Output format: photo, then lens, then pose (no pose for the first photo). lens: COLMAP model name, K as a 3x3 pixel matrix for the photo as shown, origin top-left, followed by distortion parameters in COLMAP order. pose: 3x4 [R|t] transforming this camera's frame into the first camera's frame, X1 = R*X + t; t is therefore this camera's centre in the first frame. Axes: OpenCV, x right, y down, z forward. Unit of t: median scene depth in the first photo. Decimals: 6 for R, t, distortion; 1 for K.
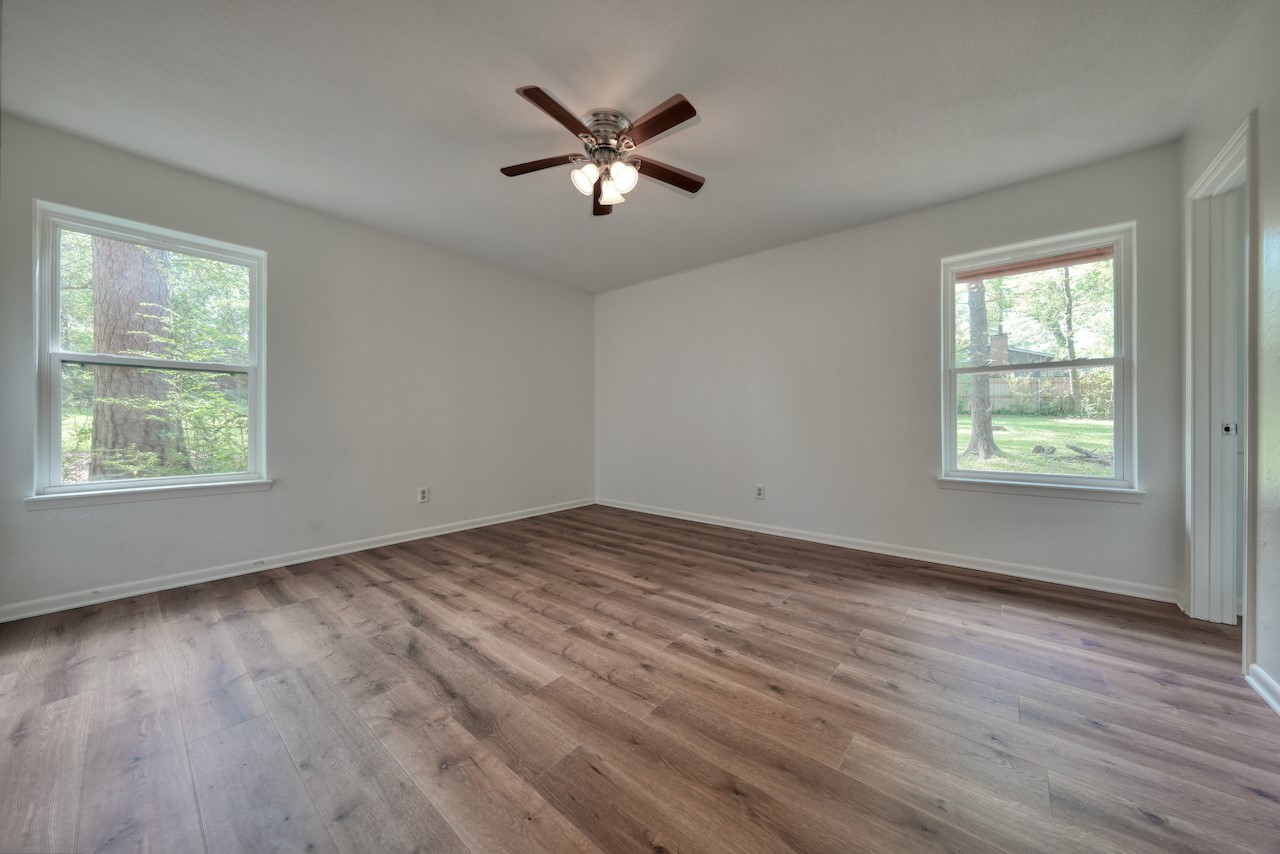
lens RADIAL K [[432.5, 0, 652.4], [0, 432.5, 418.1], [0, 0, 1]] dist [-0.005514, 0.001292]
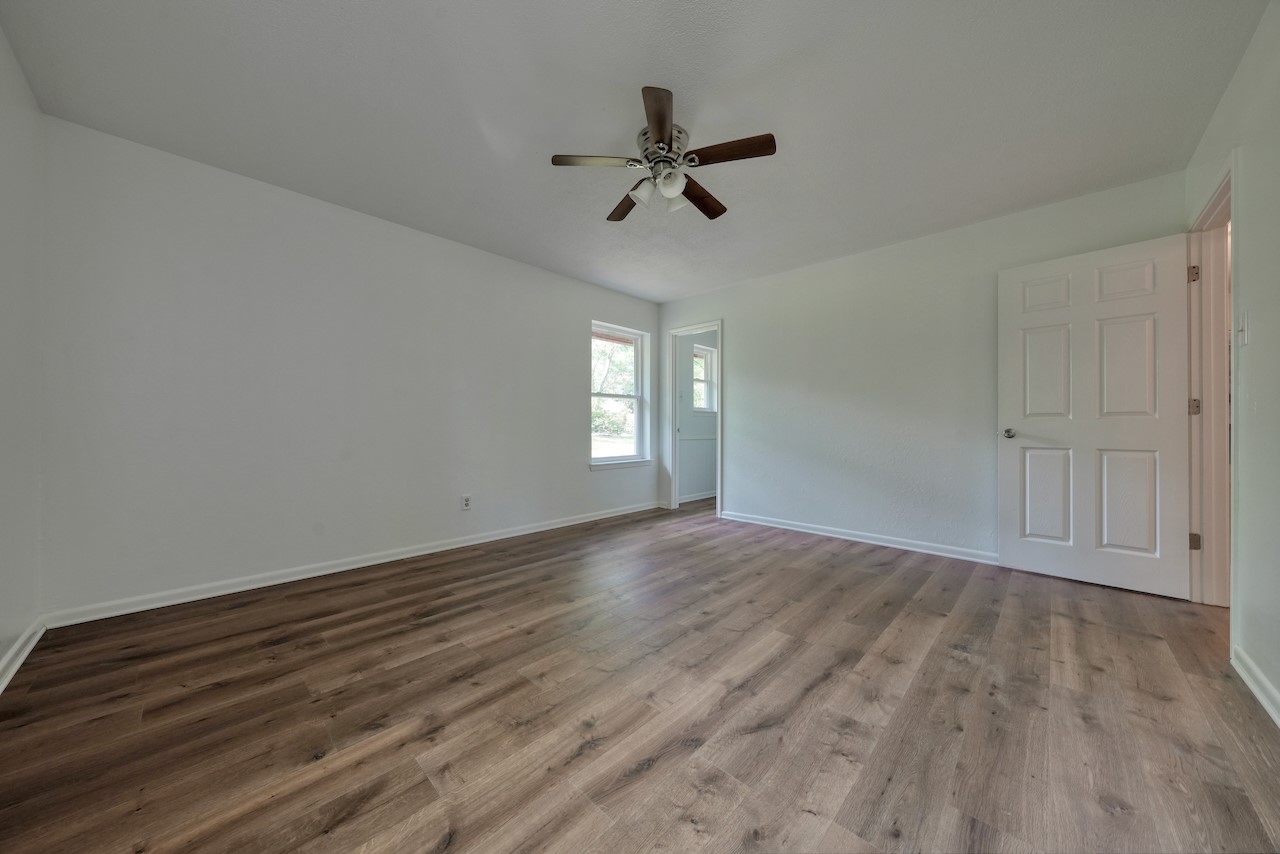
lens RADIAL K [[432.5, 0, 630.0], [0, 432.5, 422.9], [0, 0, 1]] dist [-0.005514, 0.001292]
pose [[0.092697, 0.010019, 0.995644, -1.030245], [-0.008895, 0.999918, -0.009234, 0.008444], [-0.995655, -0.008000, 0.092779, 0.897246]]
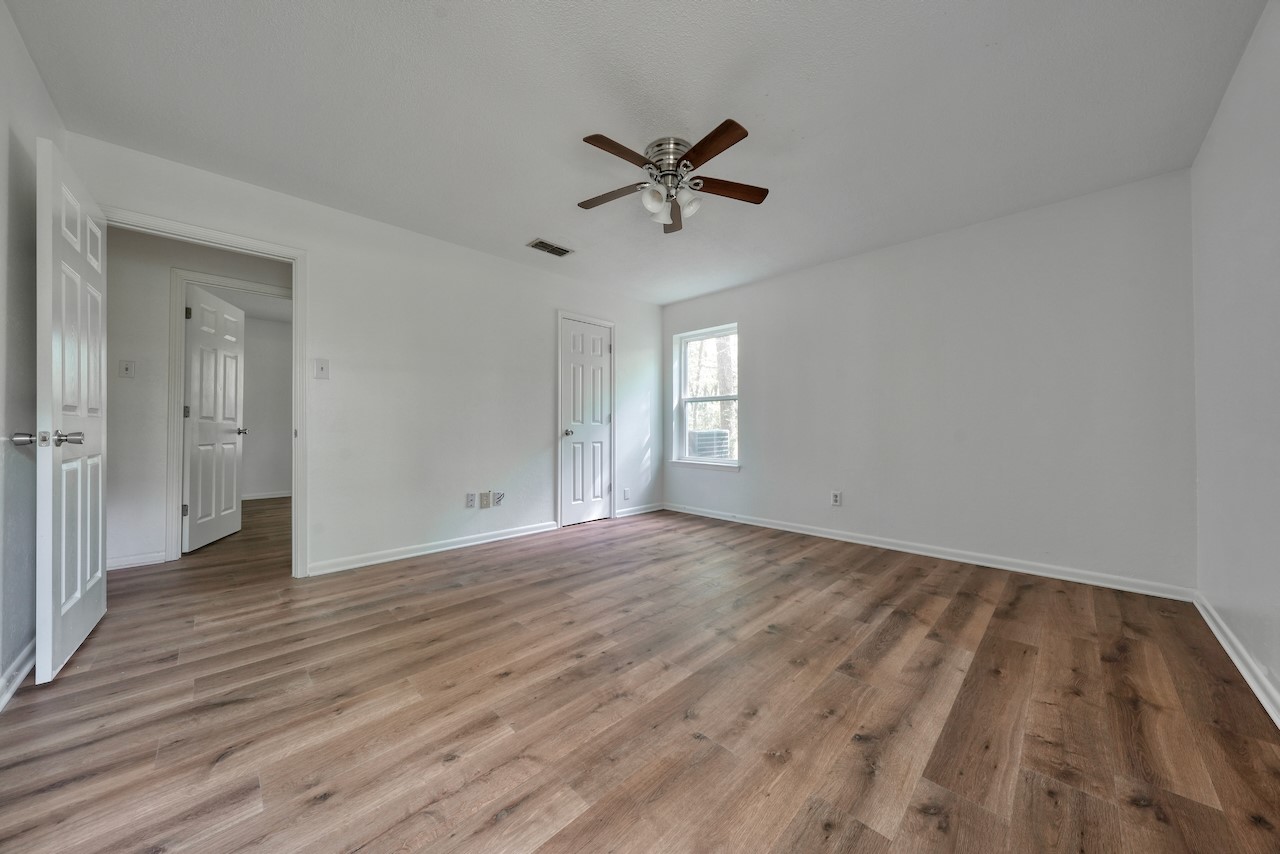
lens RADIAL K [[432.5, 0, 632.1], [0, 432.5, 428.5], [0, 0, 1]] dist [-0.005514, 0.001292]
pose [[-0.111877, 0.000423, -0.993722, 0.866338], [0.006401, 0.999979, -0.000295, 0.007003], [0.993701, -0.006394, -0.111877, 0.941088]]
